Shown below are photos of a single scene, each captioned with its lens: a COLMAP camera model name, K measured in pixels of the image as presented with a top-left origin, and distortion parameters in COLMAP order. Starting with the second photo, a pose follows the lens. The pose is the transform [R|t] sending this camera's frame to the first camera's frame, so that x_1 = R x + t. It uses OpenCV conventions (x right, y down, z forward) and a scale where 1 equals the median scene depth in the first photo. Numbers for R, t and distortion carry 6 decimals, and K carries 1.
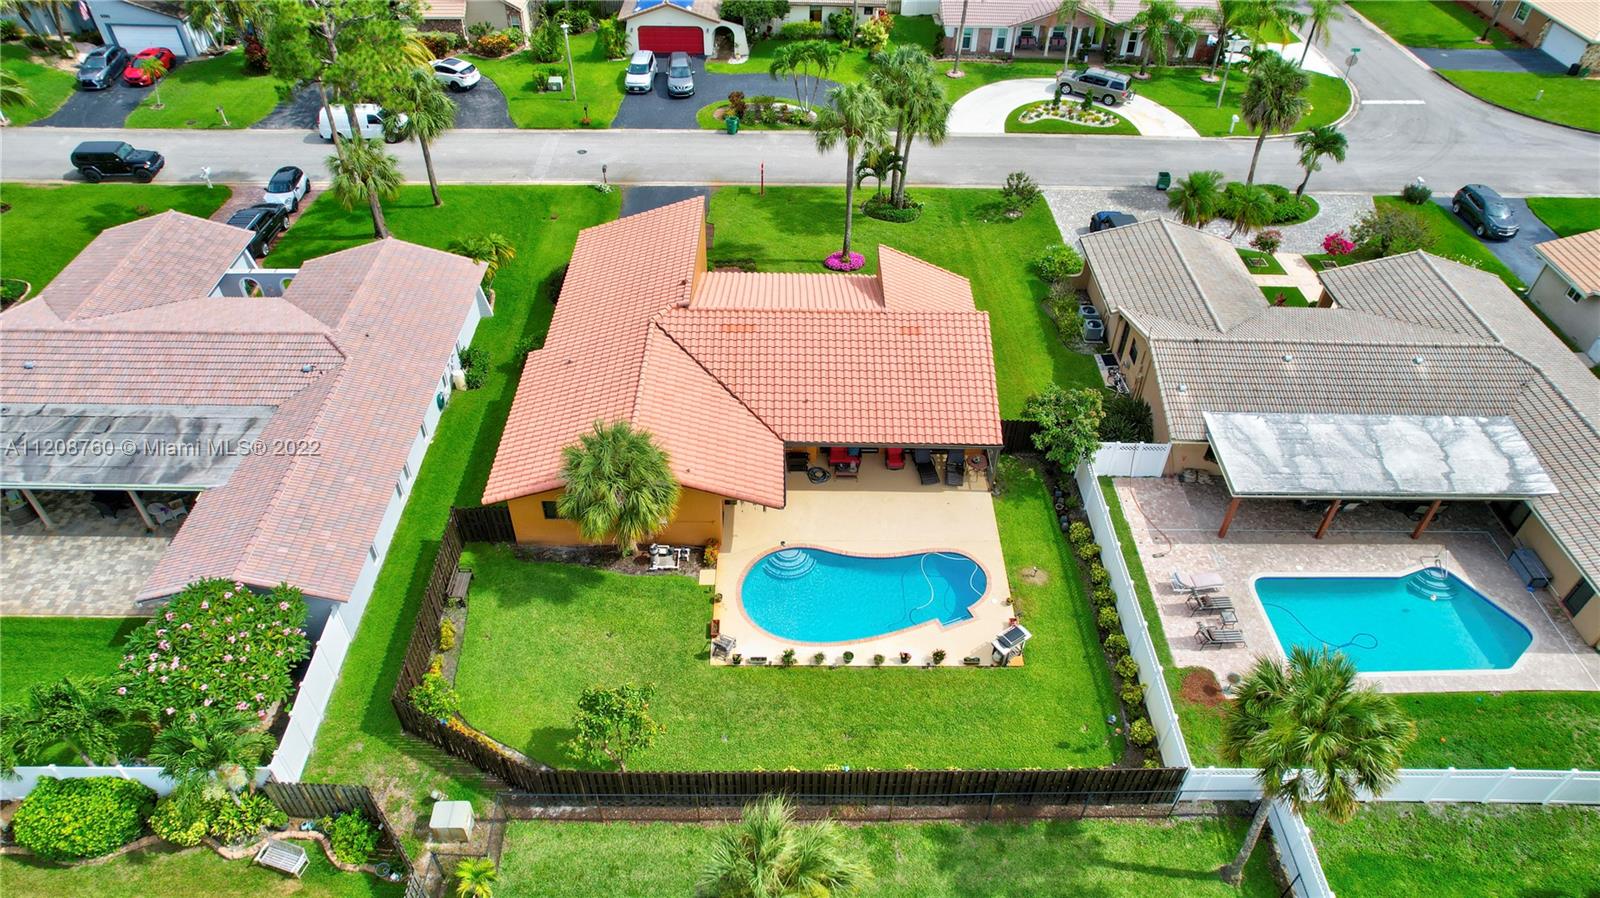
lens RADIAL K [[1009.5, 0, 796.6], [0, 1009.5, 459.0], [0, 0, 1]] dist [-0.072484, 0.060413]
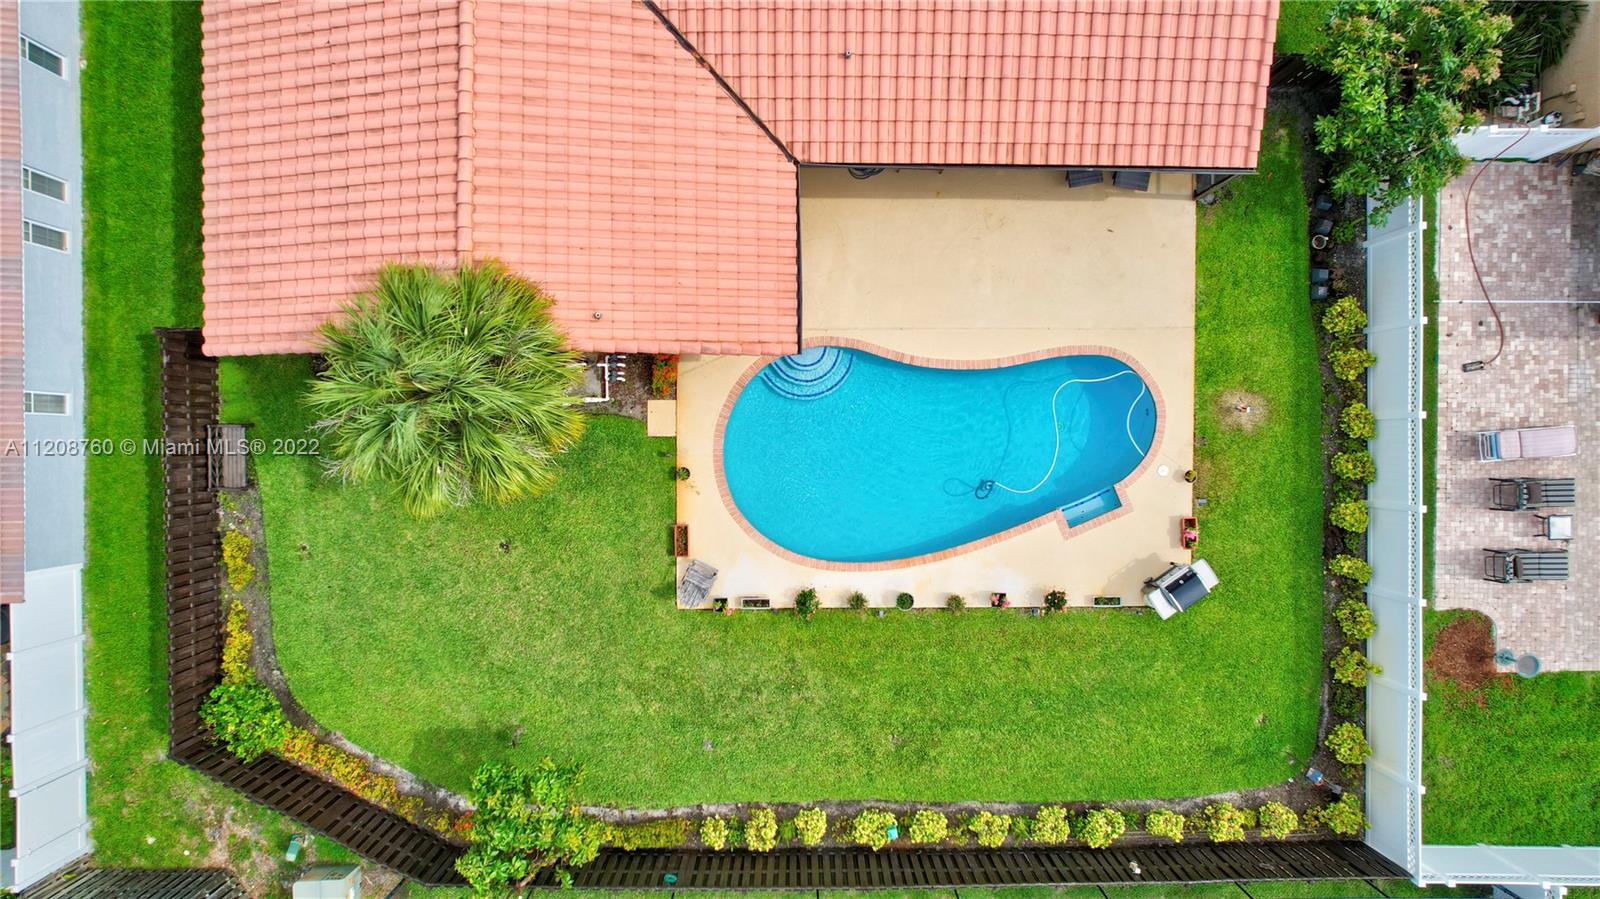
lens RADIAL K [[1009.5, 0, 796.6], [0, 1009.5, 459.5], [0, 0, 1]] dist [-0.072484, 0.060413]
pose [[0.999947, 0.005630, -0.008610, -0.008457], [0.002696, 0.664318, 0.747446, -0.294222], [0.009927, -0.747429, 0.664267, 0.625334]]
